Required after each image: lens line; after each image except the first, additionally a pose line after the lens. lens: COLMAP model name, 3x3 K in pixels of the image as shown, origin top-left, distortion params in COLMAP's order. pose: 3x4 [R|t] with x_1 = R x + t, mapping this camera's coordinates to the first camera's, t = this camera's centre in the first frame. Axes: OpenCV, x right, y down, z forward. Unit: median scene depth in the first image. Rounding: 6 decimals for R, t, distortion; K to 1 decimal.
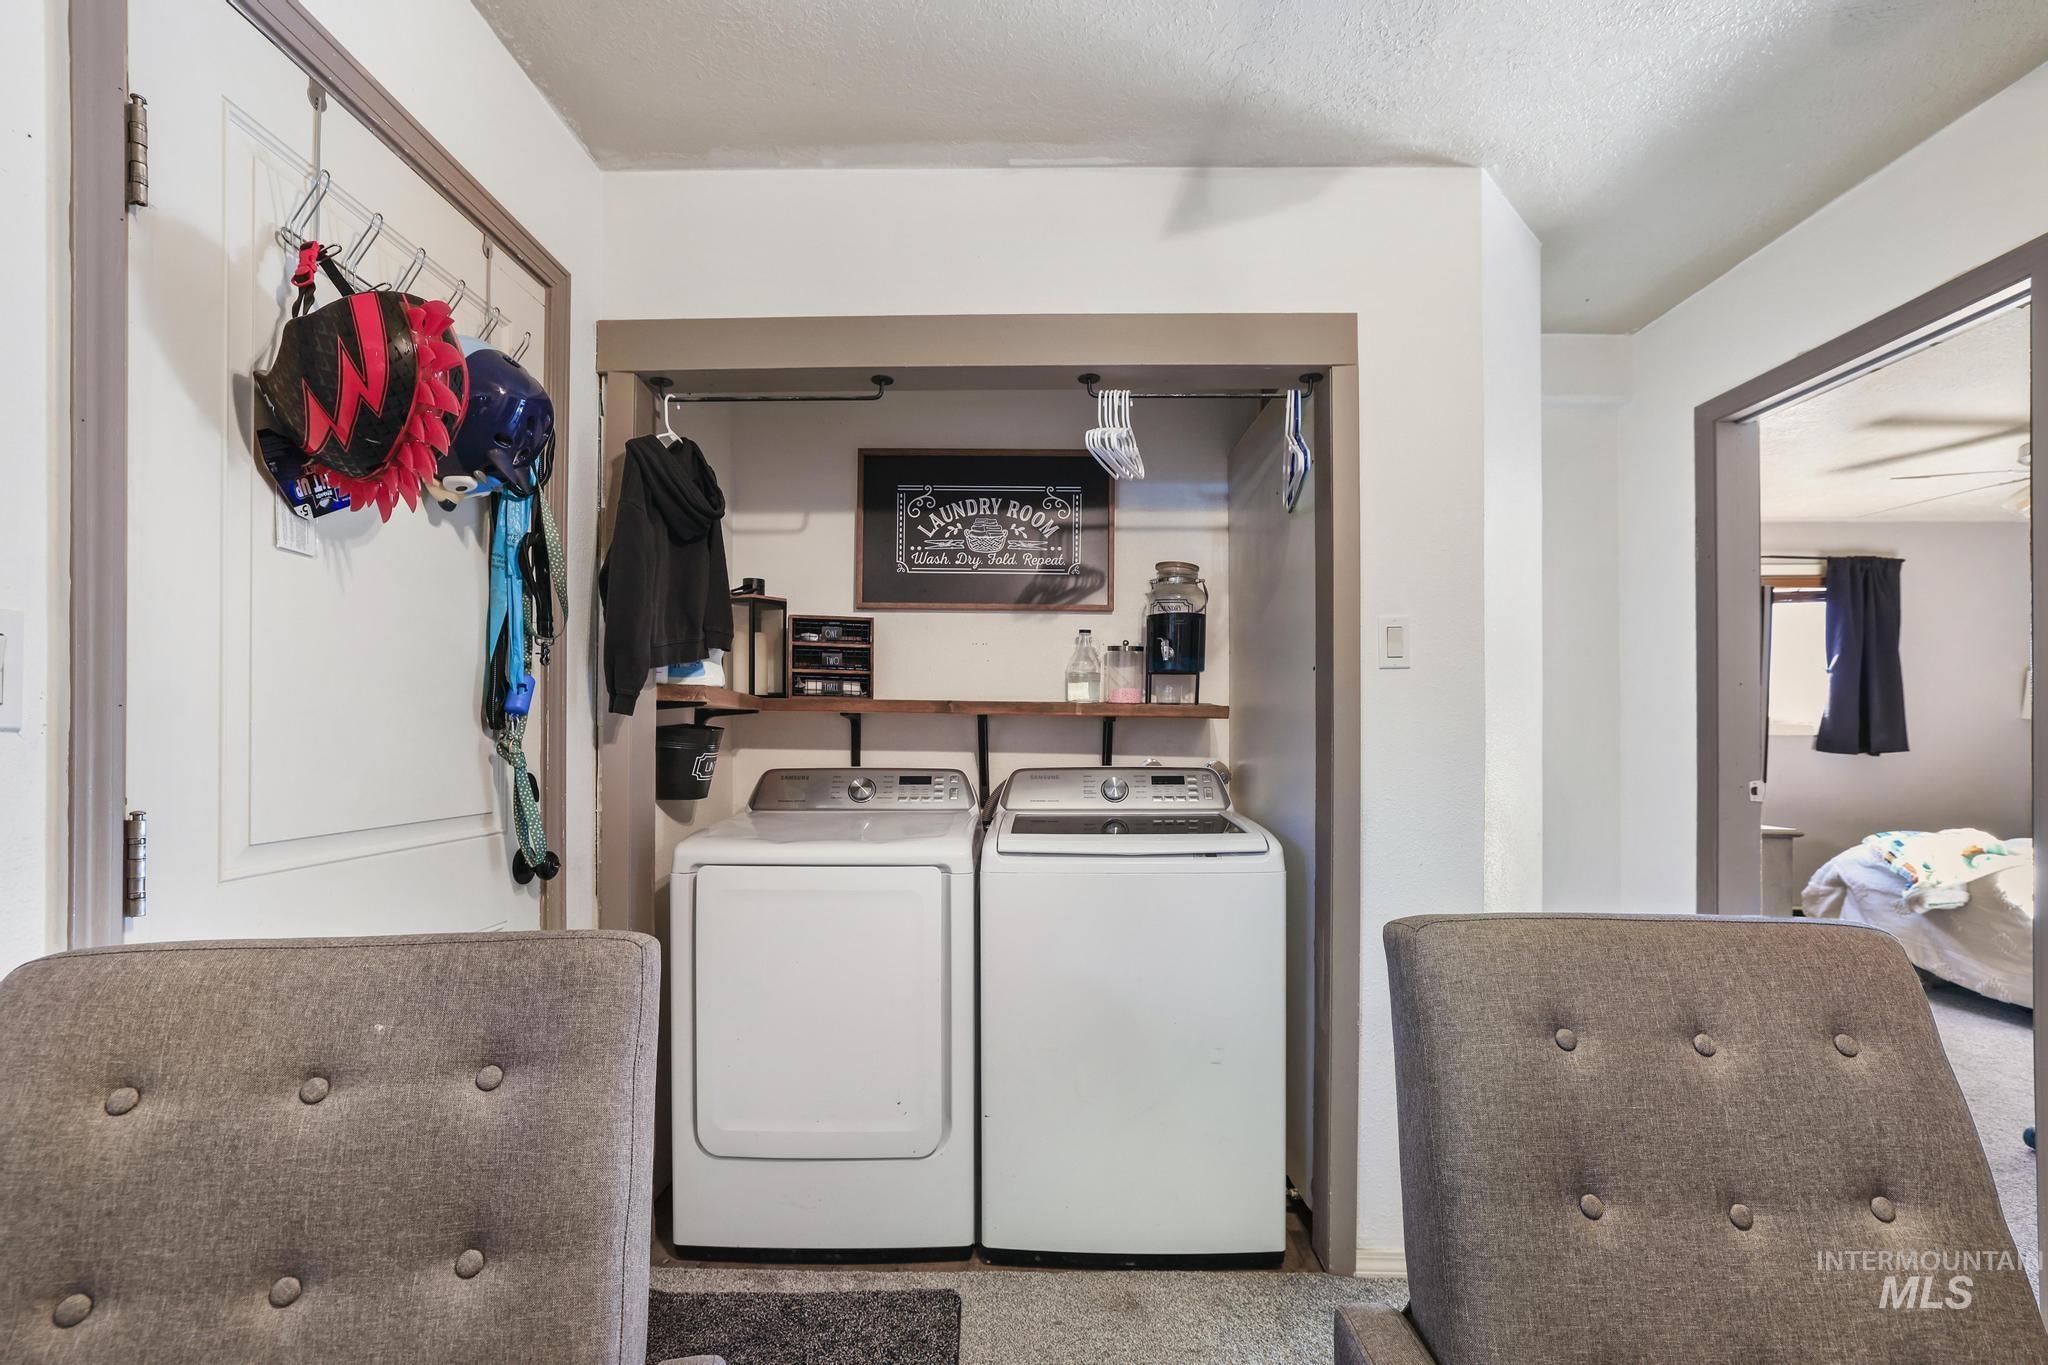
lens RADIAL K [[910.3, 0, 1021.7], [0, 910.3, 731.7], [0, 0, 1]] dist [-0.043105, 0.024482]
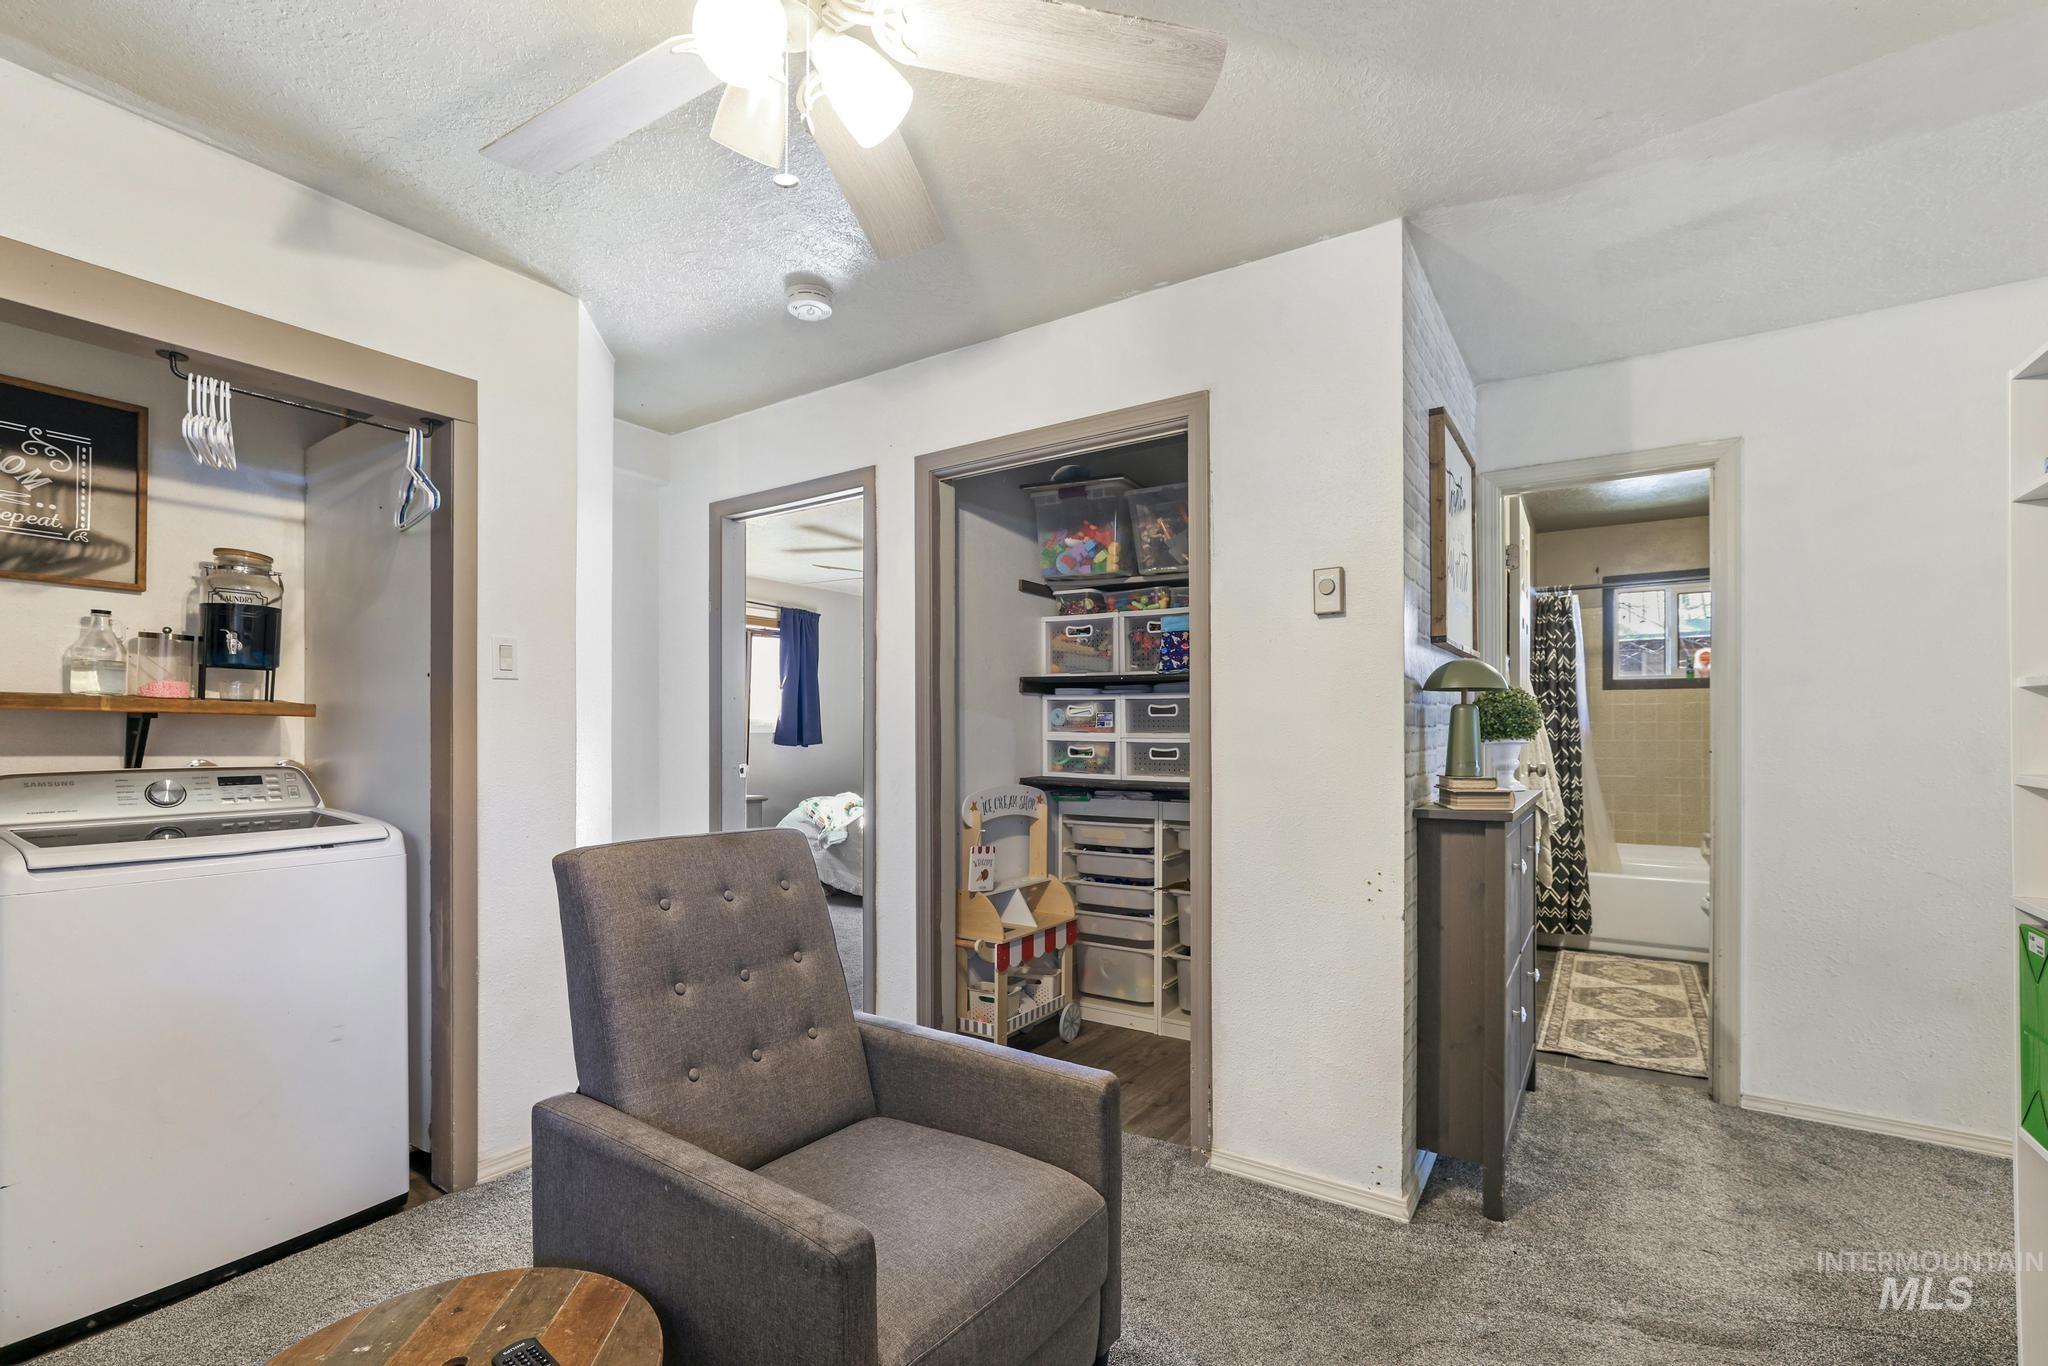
lens RADIAL K [[910.3, 0, 1021.7], [0, 910.3, 732.2], [0, 0, 1]] dist [-0.043105, 0.024482]
pose [[0.546323, 0.000085, 0.837575, -0.164611], [-0.003247, 0.999993, 0.002017, -0.001925], [-0.837568, -0.003822, 0.546319, -0.185727]]
